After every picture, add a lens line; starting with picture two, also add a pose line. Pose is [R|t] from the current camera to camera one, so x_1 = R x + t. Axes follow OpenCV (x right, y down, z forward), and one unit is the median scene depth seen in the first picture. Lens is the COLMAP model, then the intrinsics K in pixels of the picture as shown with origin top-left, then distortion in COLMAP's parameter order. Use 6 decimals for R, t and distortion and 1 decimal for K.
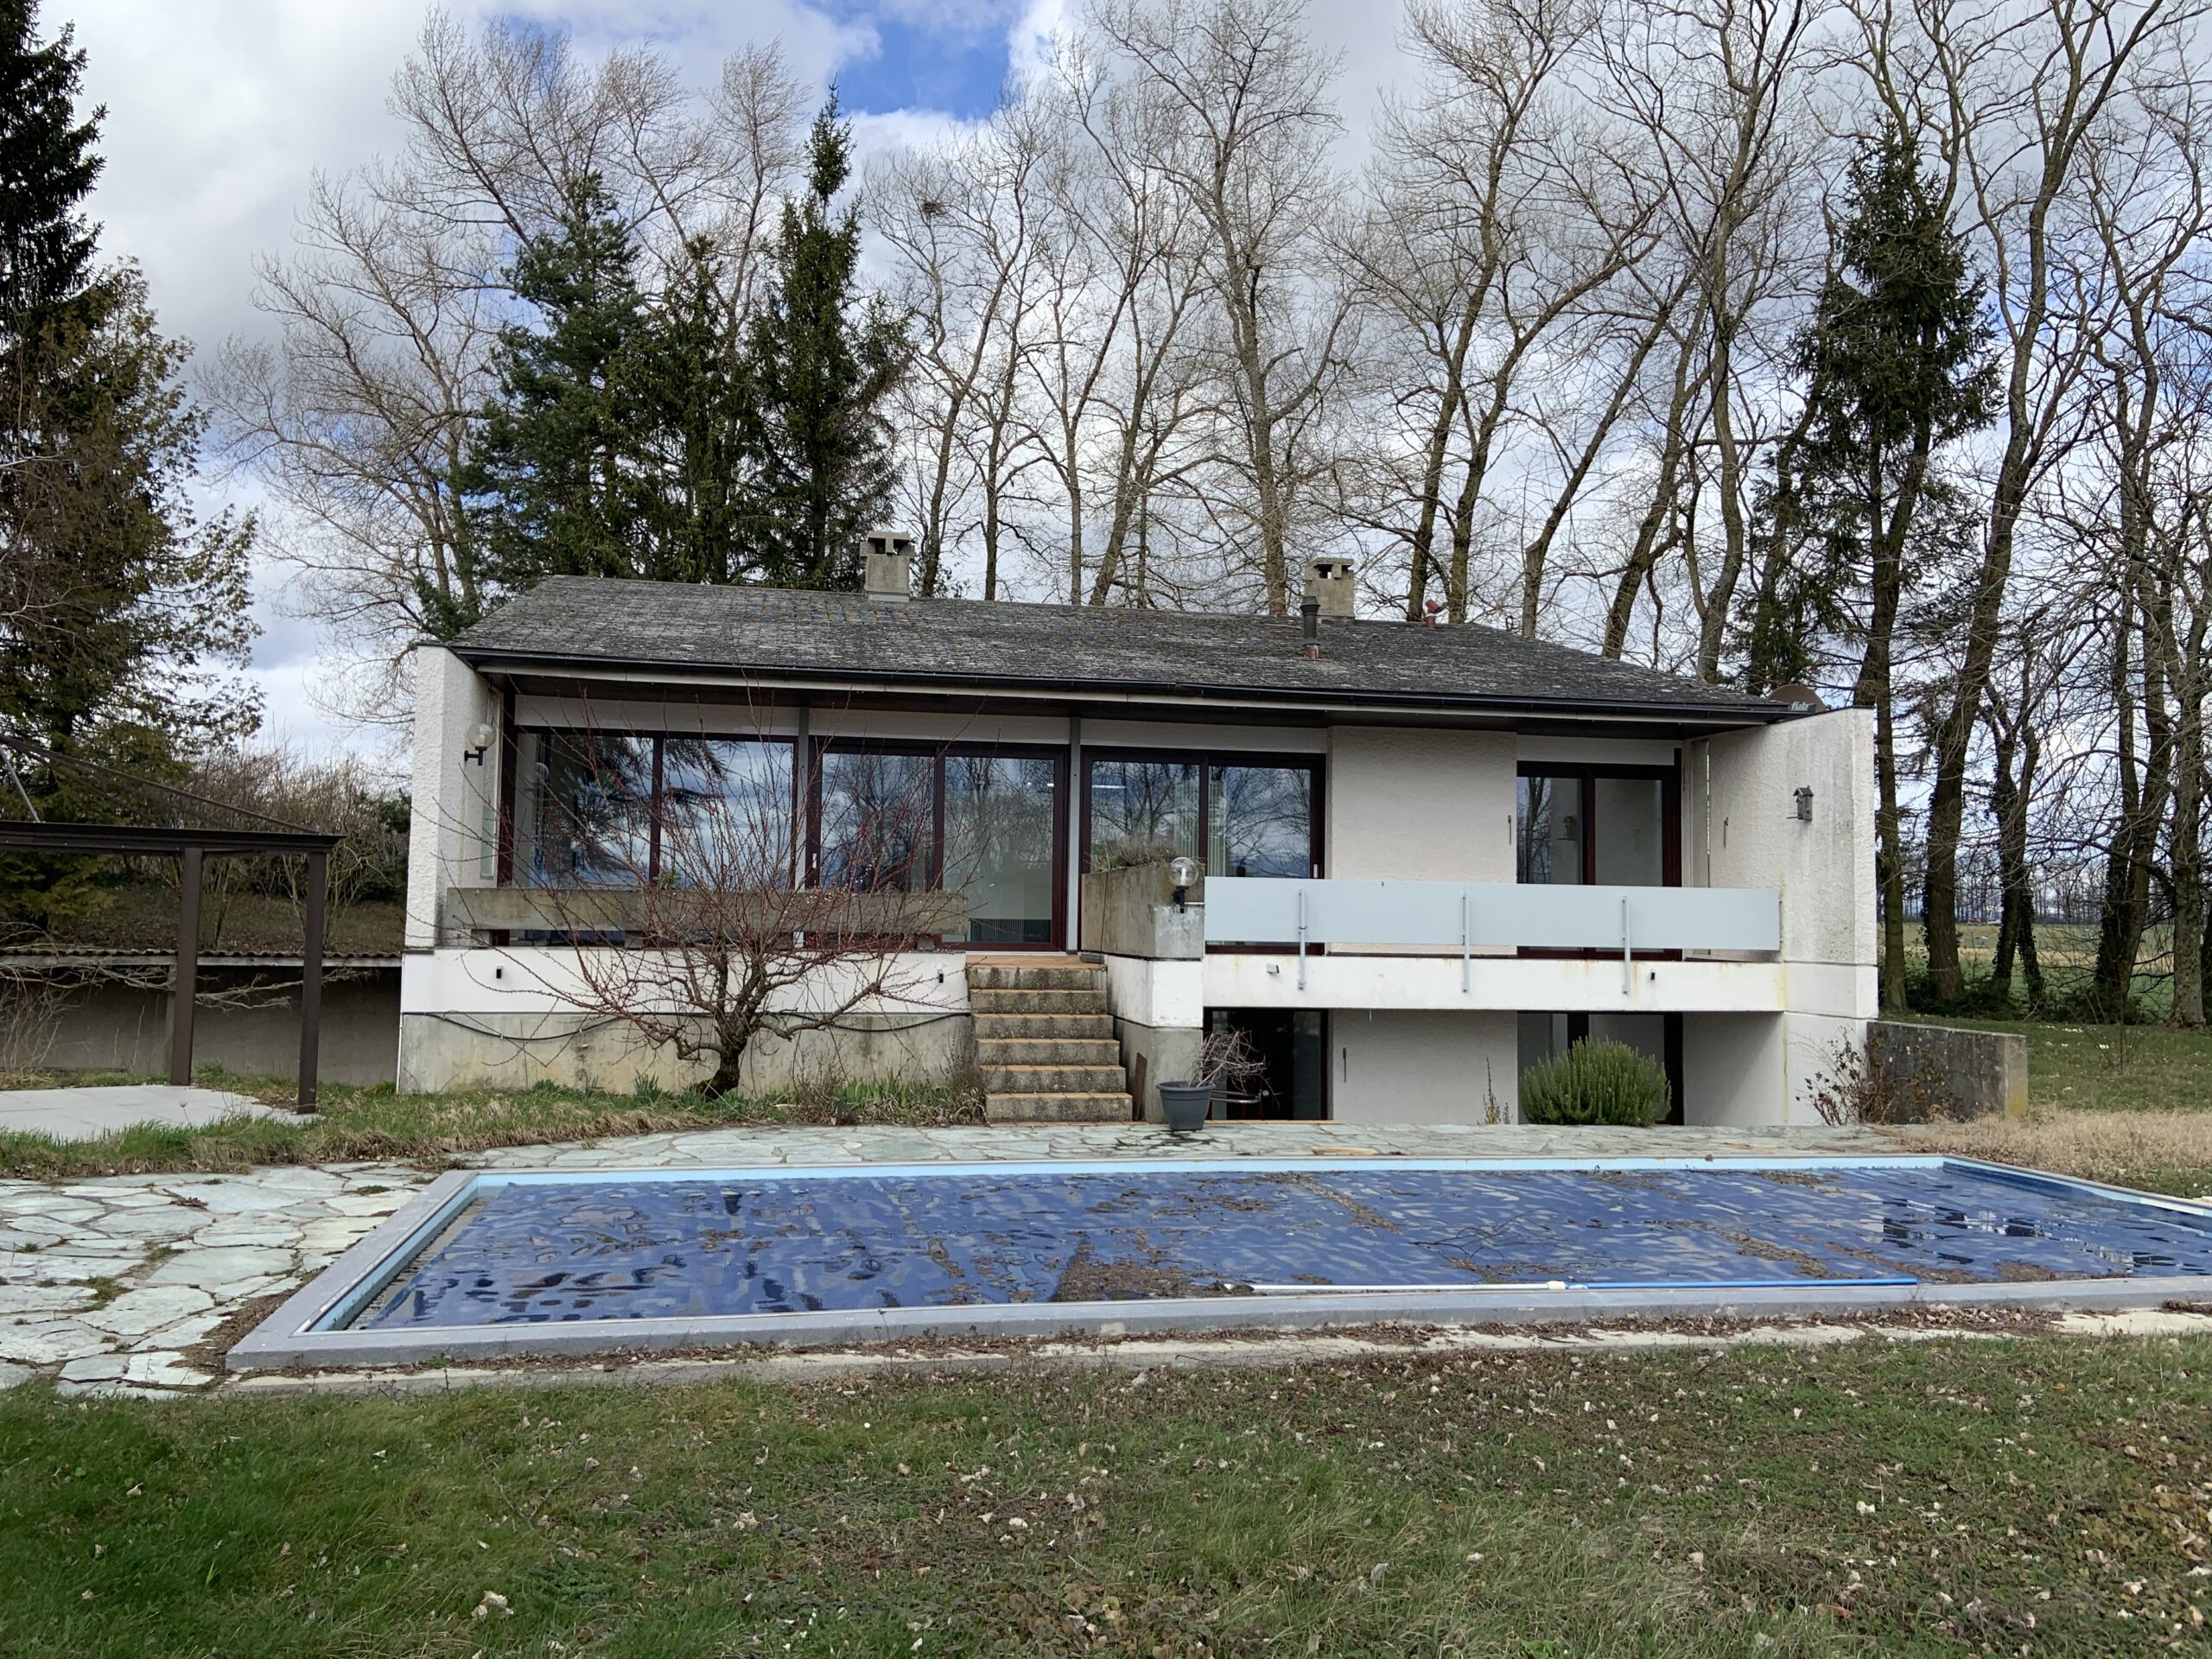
lens RADIAL K [[1662.1, 0, 1106.0], [0, 1662.1, 829.5], [0, 0, 1]] dist [0.094907, -0.110097]
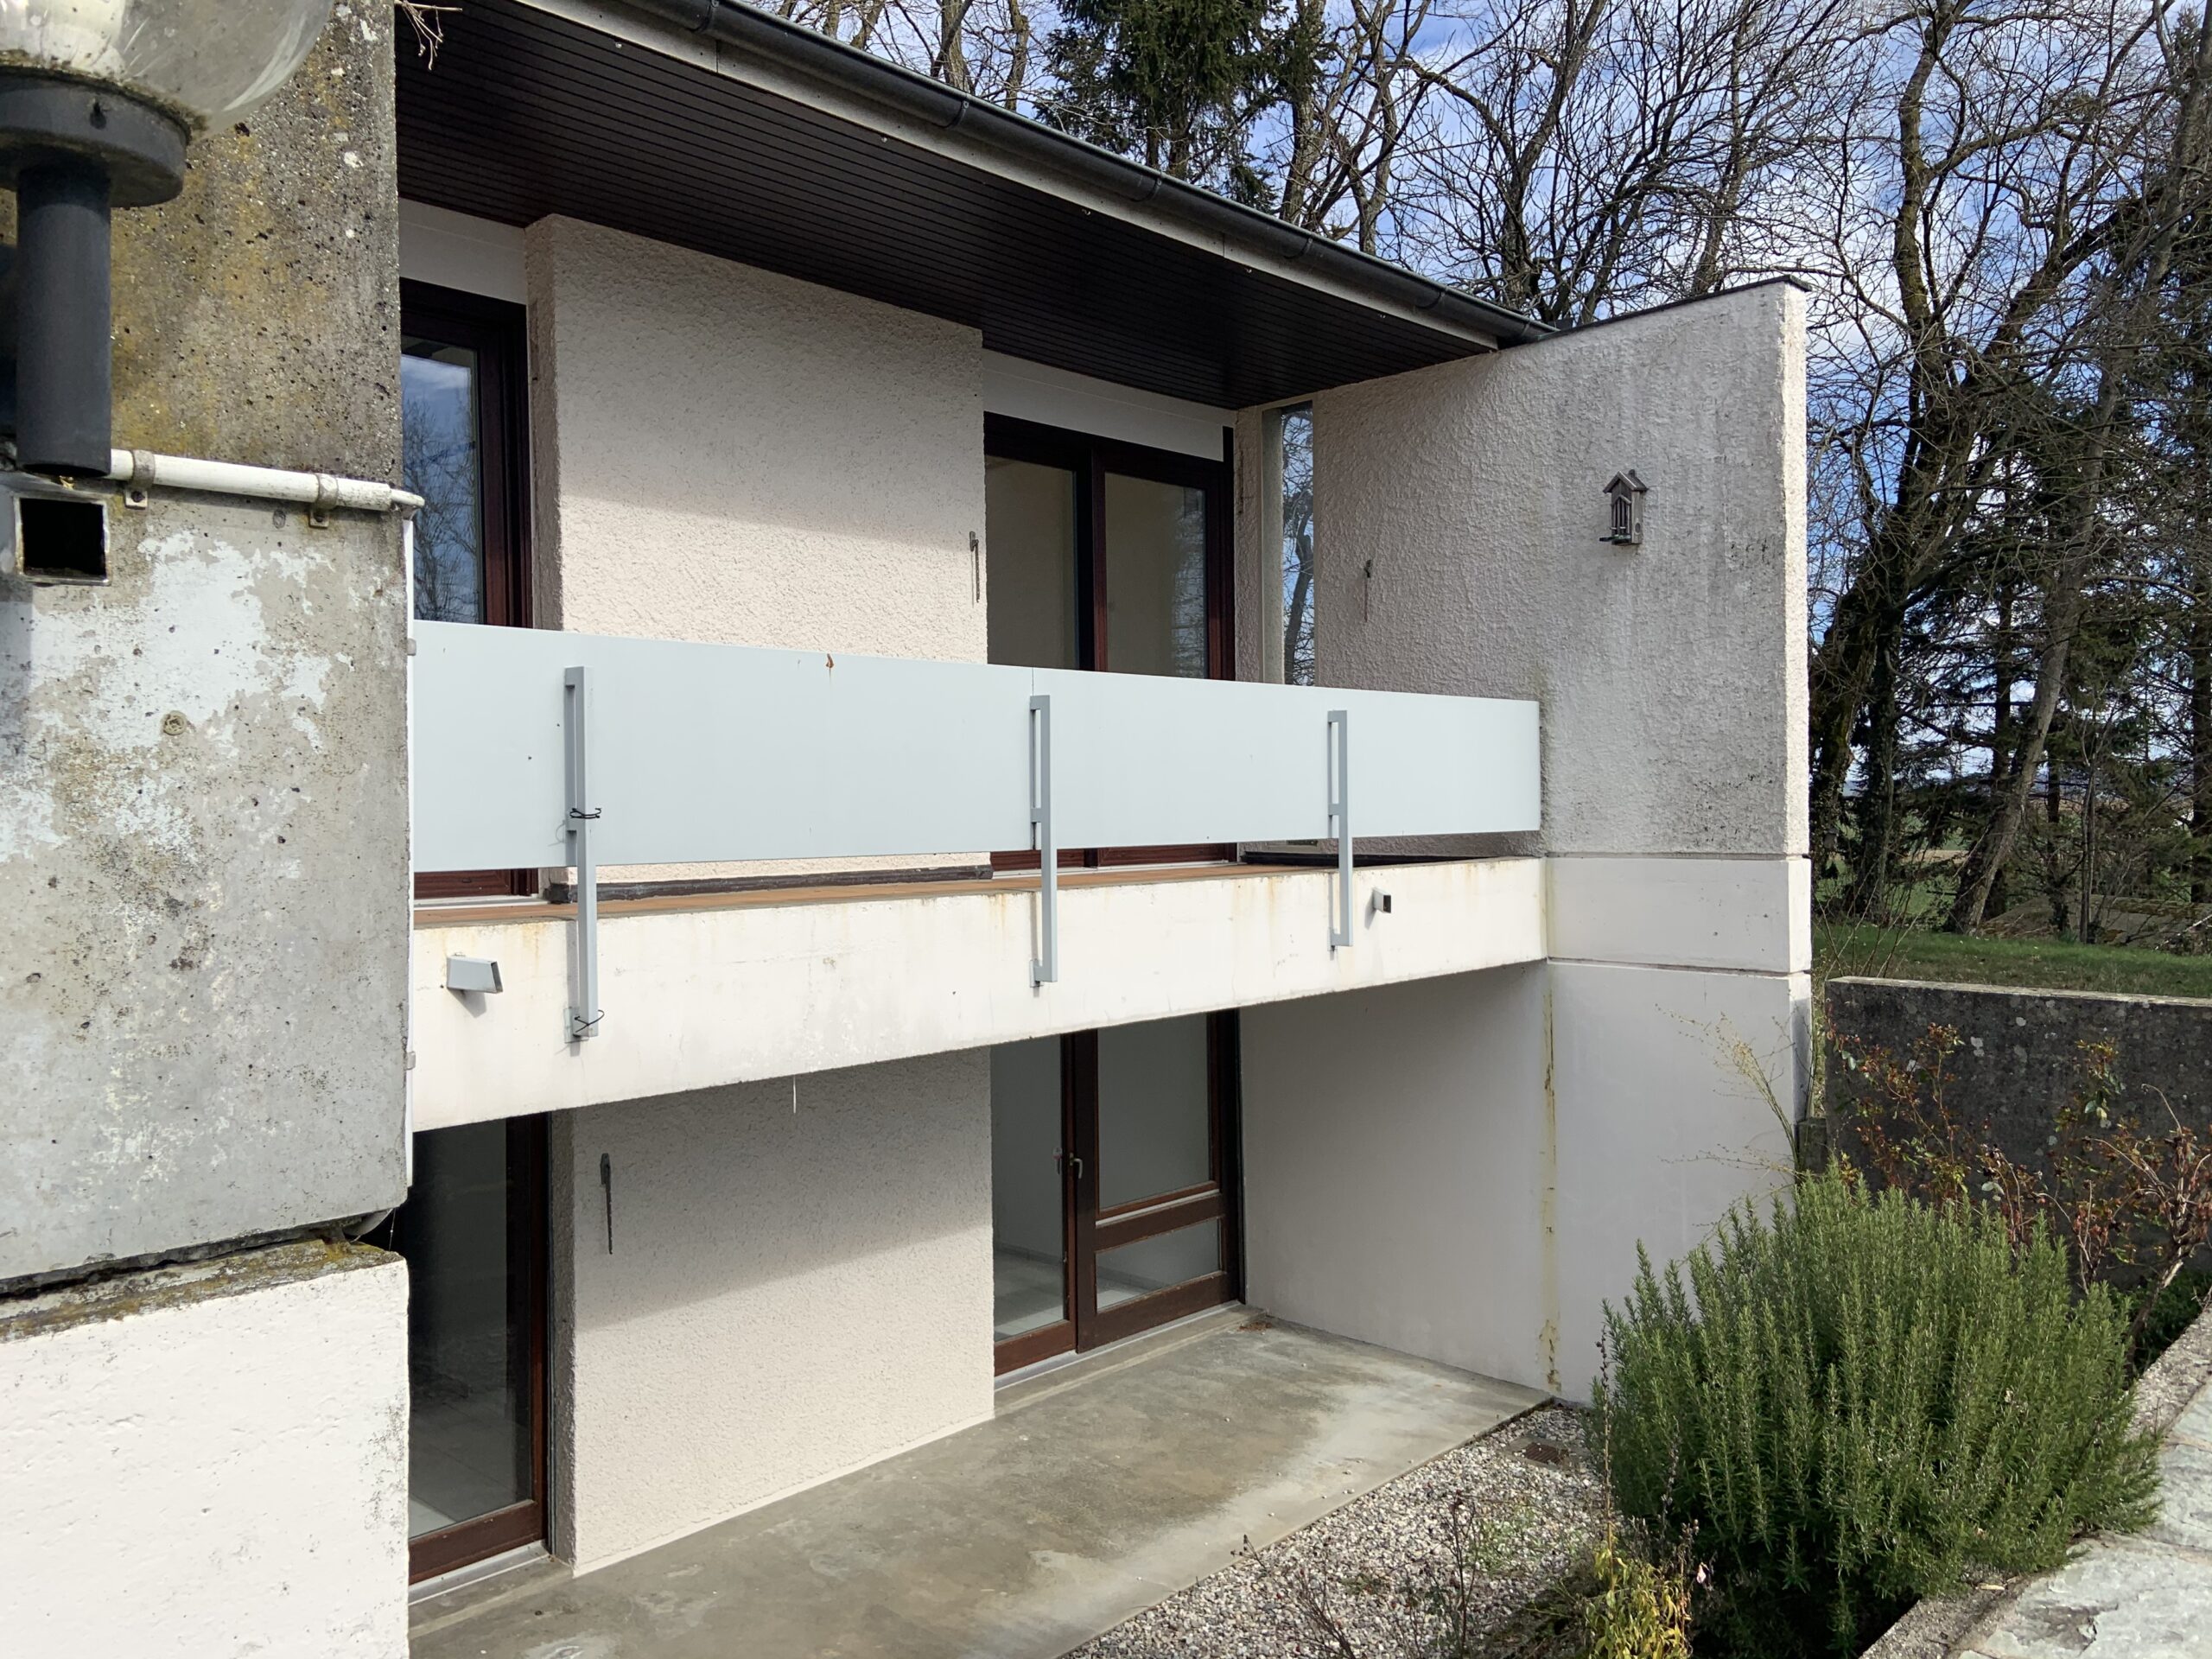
lens RADIAL K [[1662.1, 0, 1106.0], [0, 1662.1, 829.5], [0, 0, 1]] dist [0.094907, -0.110097]
pose [[0.826415, -0.037347, 0.561822, 0.034471], [-0.003793, 0.997406, 0.071883, 0.039469], [-0.563049, -0.061536, 0.824129, 0.693310]]
